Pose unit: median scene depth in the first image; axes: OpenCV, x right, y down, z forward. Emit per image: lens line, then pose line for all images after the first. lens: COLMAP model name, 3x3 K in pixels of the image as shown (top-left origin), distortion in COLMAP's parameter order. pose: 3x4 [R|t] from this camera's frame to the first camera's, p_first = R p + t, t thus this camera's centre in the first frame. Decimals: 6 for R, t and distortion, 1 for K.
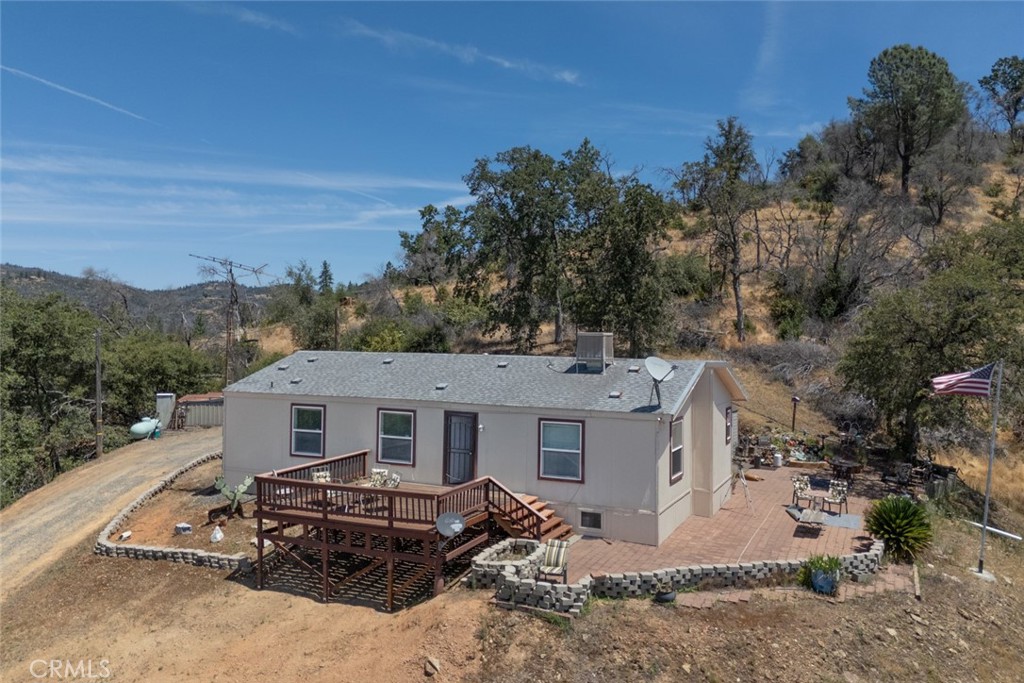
lens RADIAL K [[742.6, 0, 511.4], [0, 742.6, 341.2], [0, 0, 1]] dist [-0.003323, -0.001322]
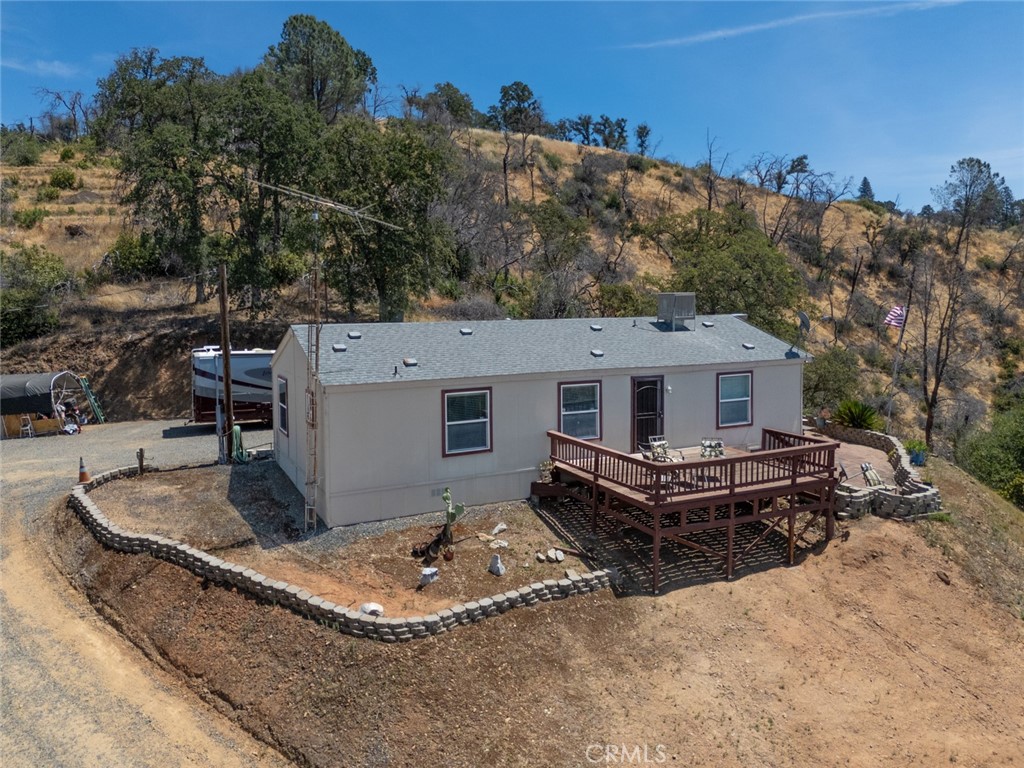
lens RADIAL K [[757.6, 0, 510.6], [0, 757.6, 381.9], [0, 0, 1]] dist [0.068186, -0.075301]
pose [[0.658206, -0.097740, 0.746466, -0.956002], [0.024667, 0.993804, 0.108375, -0.010286], [-0.752433, -0.052920, 0.656539, 0.489638]]
